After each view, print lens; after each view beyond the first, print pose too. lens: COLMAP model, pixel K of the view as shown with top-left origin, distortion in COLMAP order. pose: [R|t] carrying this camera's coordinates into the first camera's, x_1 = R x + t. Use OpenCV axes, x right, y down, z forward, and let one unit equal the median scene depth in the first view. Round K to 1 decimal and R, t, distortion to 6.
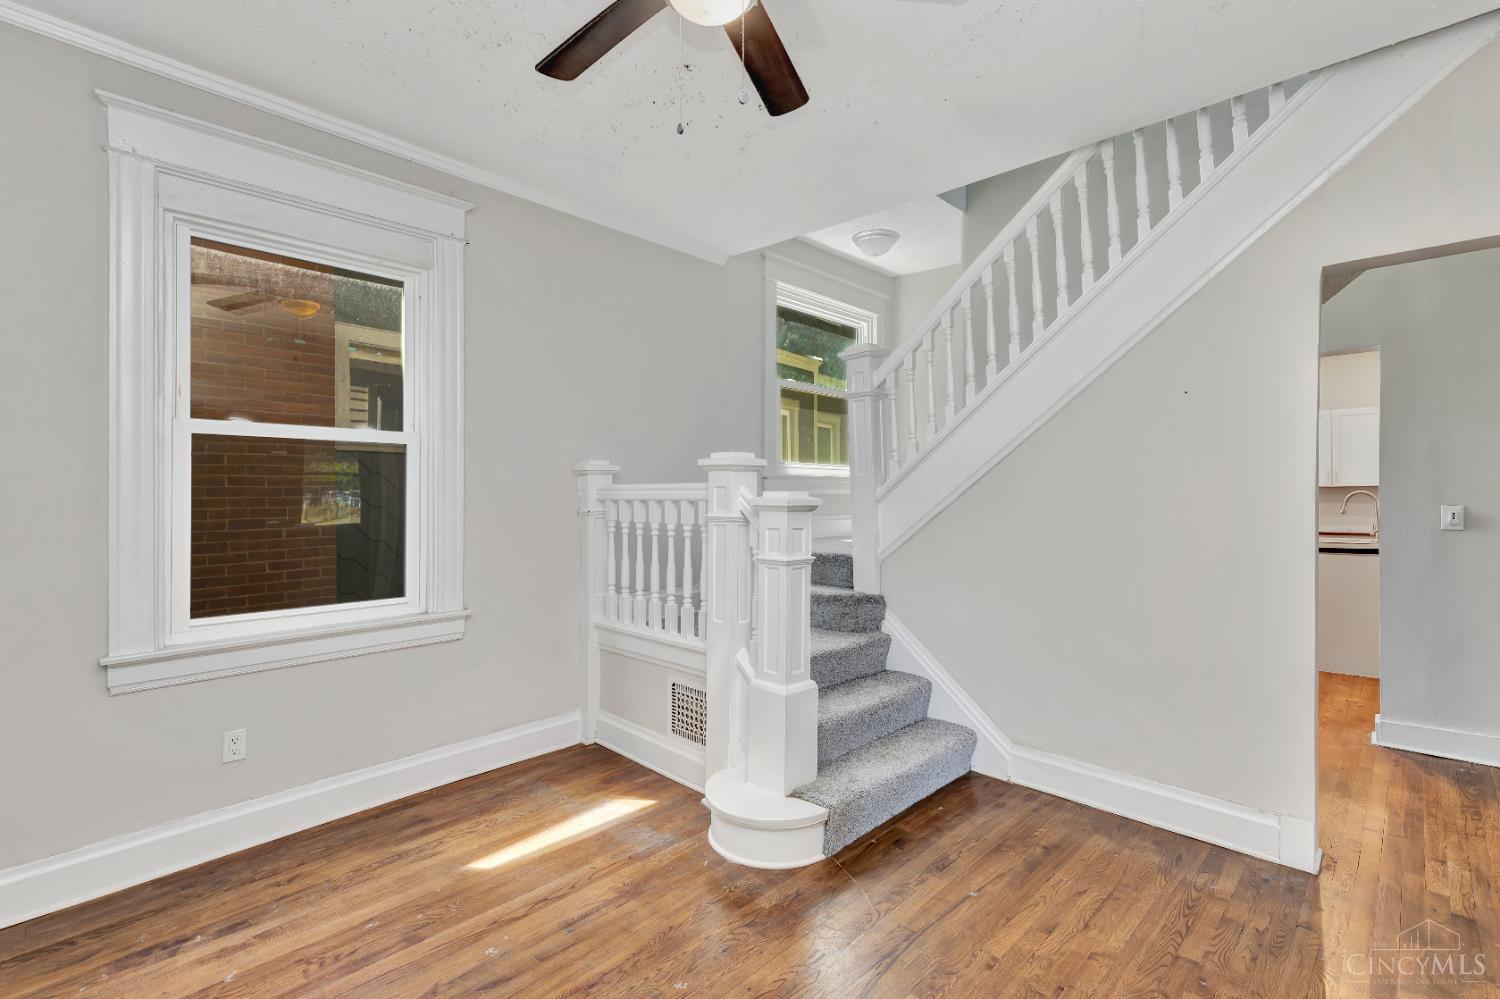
lens RADIAL K [[678.4, 0, 770.4], [0, 678.4, 489.8], [0, 0, 1]] dist [0.001520, 0.000552]
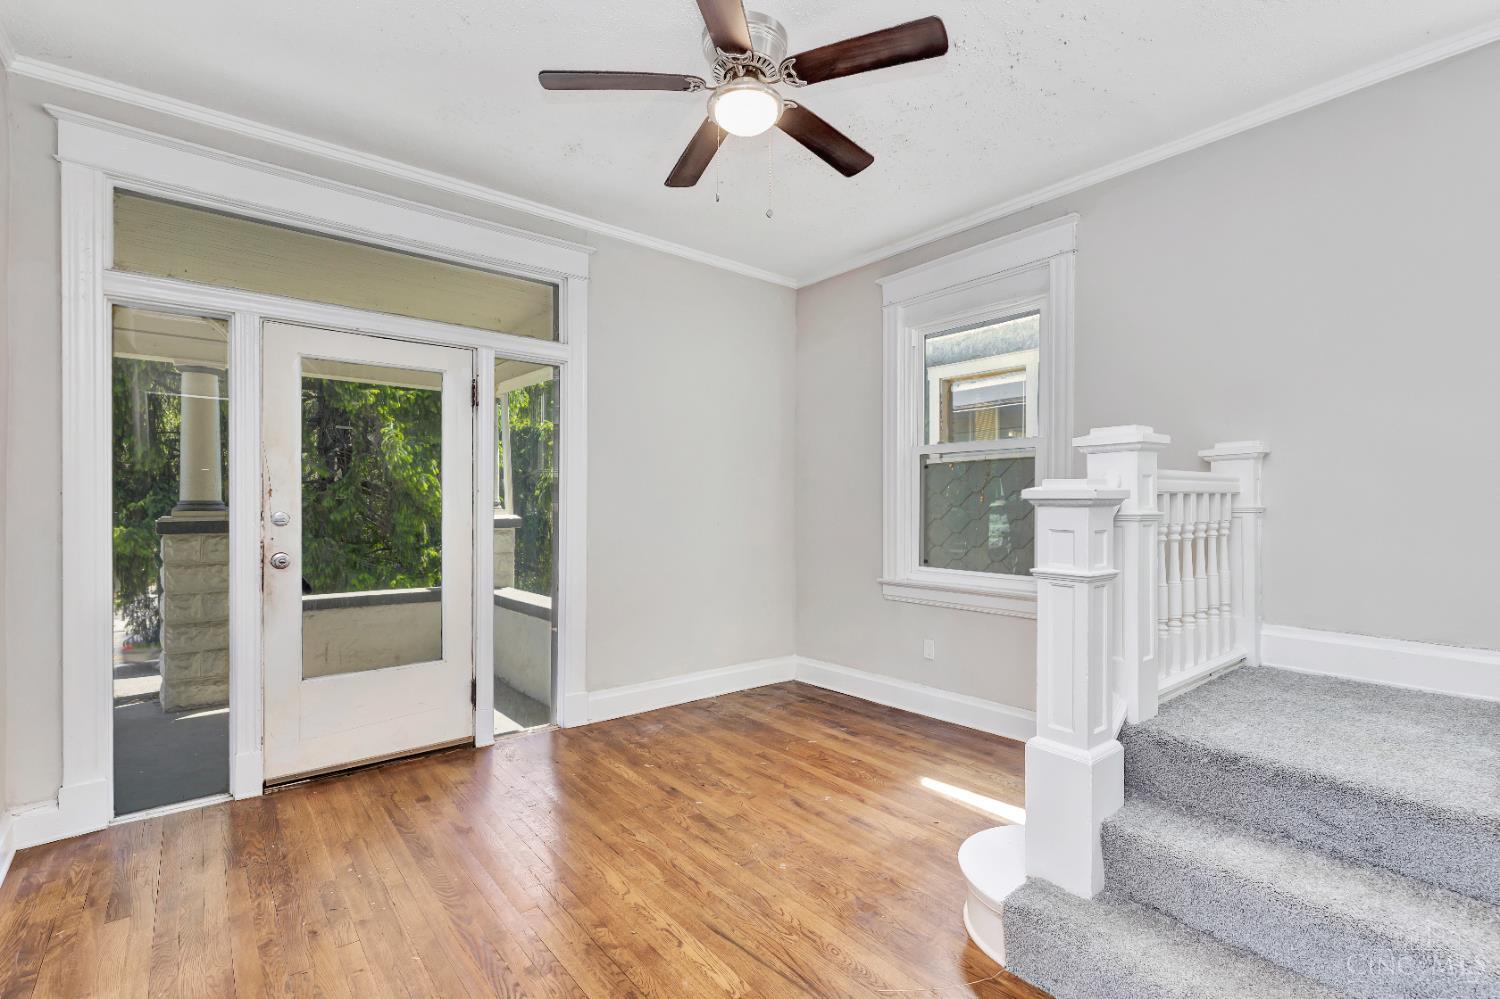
lens RADIAL K [[678.4, 0, 770.4], [0, 678.4, 489.8], [0, 0, 1]] dist [0.001520, 0.000552]
pose [[-0.097793, -0.011306, -0.995143, 0.890736], [0.000485, 0.999935, -0.011408, 0.023473], [0.995207, -0.001598, -0.097781, 0.847786]]
